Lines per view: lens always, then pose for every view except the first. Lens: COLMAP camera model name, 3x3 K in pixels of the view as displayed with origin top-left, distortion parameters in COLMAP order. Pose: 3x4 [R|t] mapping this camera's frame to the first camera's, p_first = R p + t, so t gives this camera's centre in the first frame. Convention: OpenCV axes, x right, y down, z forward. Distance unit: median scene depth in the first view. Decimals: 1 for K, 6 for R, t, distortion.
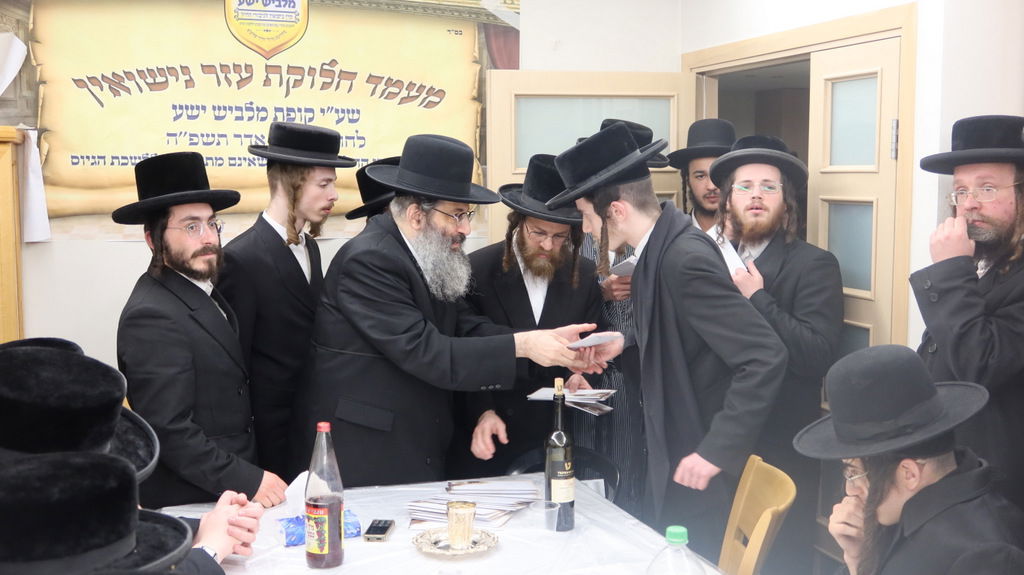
lens RADIAL K [[1149.9, 0, 507.3], [0, 1149.9, 282.9], [0, 0, 1]] dist [0.008787, 0.000000]
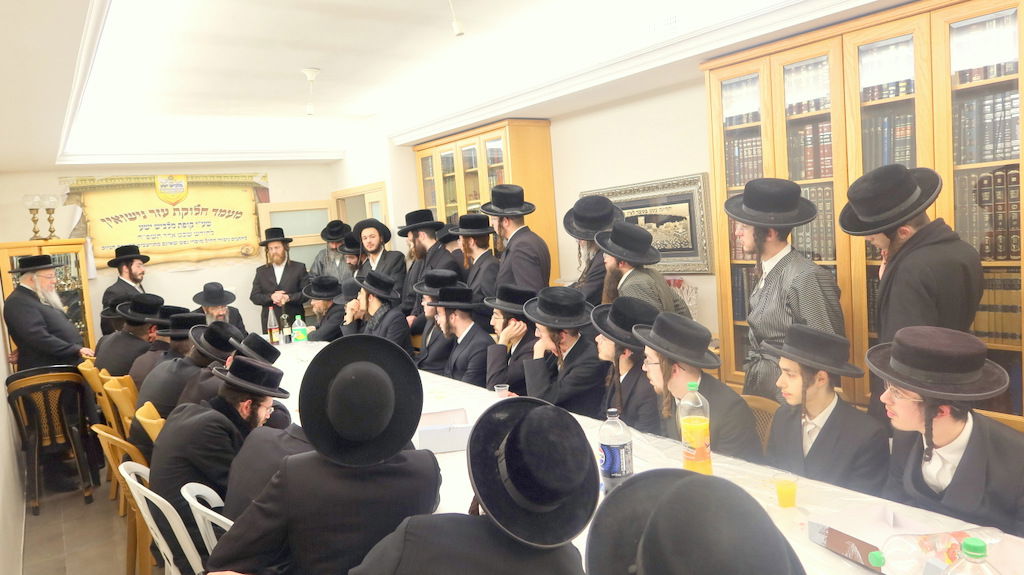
lens RADIAL K [[740.7, 0, 511.5], [0, 740.7, 283.8], [0, 0, 1]] dist [-0.013568, 0.012329]
pose [[0.961145, -0.096840, 0.258500, 0.096455], [0.102640, 0.994678, -0.009002, 0.092490], [-0.256252, 0.035185, 0.965969, -0.933491]]
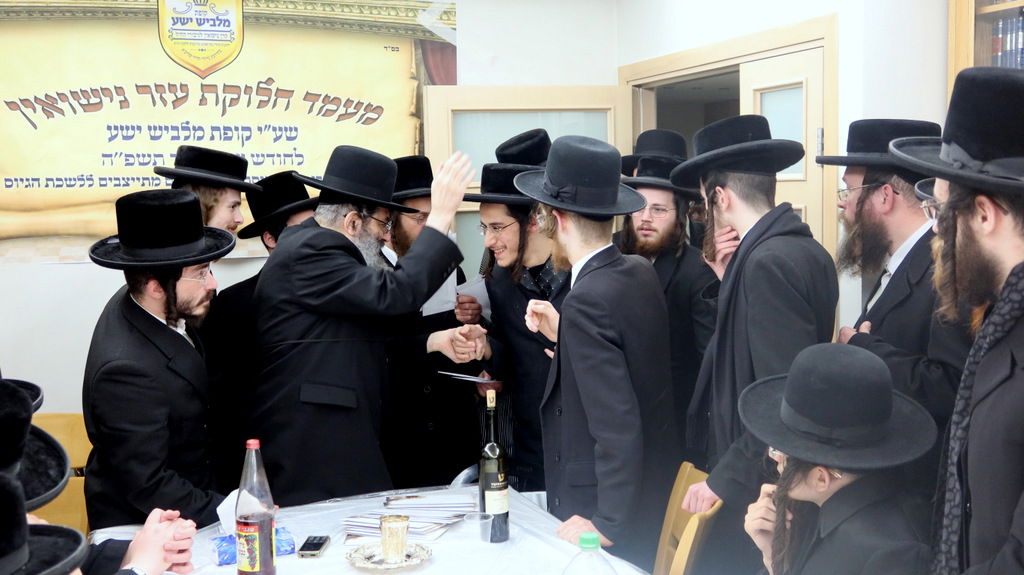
lens RADIAL K [[1149.9, 0, 506.6], [0, 1149.9, 284.5], [0, 0, 1]] dist [0.008787, 0.000000]
pose [[0.999336, -0.020661, 0.029998, 0.021789], [0.021018, 0.999711, -0.011634, 0.001783], [-0.029749, 0.012257, 0.999482, -0.005097]]
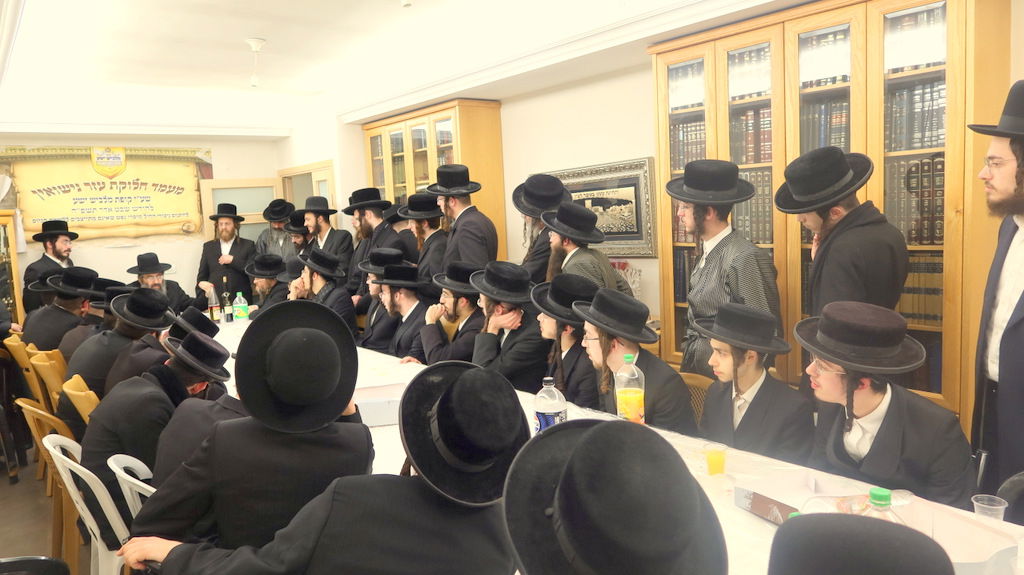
lens RADIAL K [[740.7, 0, 514.2], [0, 740.7, 284.9], [0, 0, 1]] dist [-0.013568, 0.012329]
pose [[0.942986, -0.082972, 0.322323, 0.103830], [0.083439, 0.996436, 0.012393, 0.108273], [-0.322203, 0.015208, 0.946549, -0.936313]]
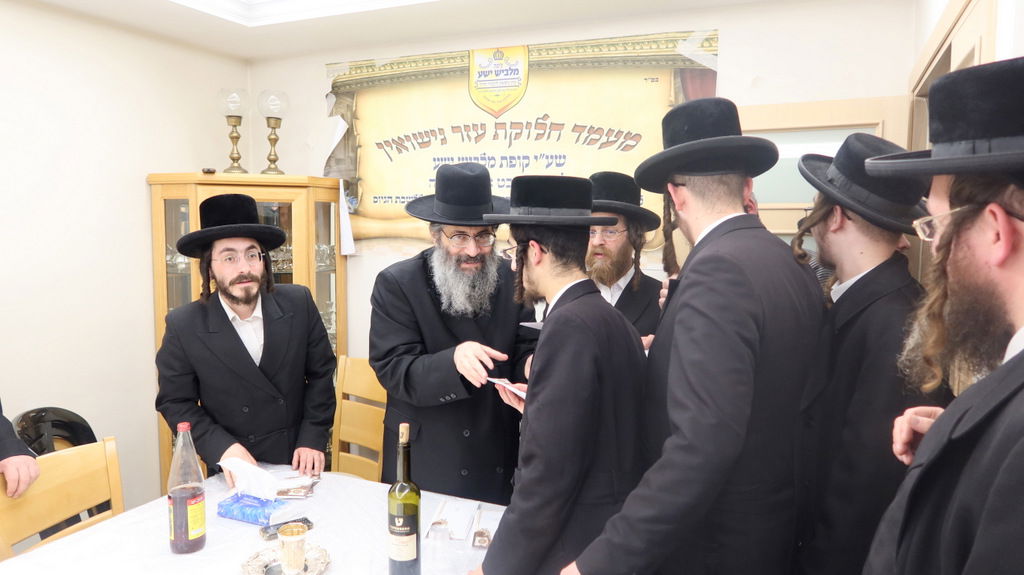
lens RADIAL K [[740.7, 0, 494.6], [0, 740.7, 288.7], [0, 0, 1]] dist [-0.013568, 0.012329]
pose [[0.732141, 0.072317, -0.677304, 0.354263], [-0.073388, 0.996935, 0.027114, -0.031130], [0.677188, 0.029855, 0.735204, 0.415573]]
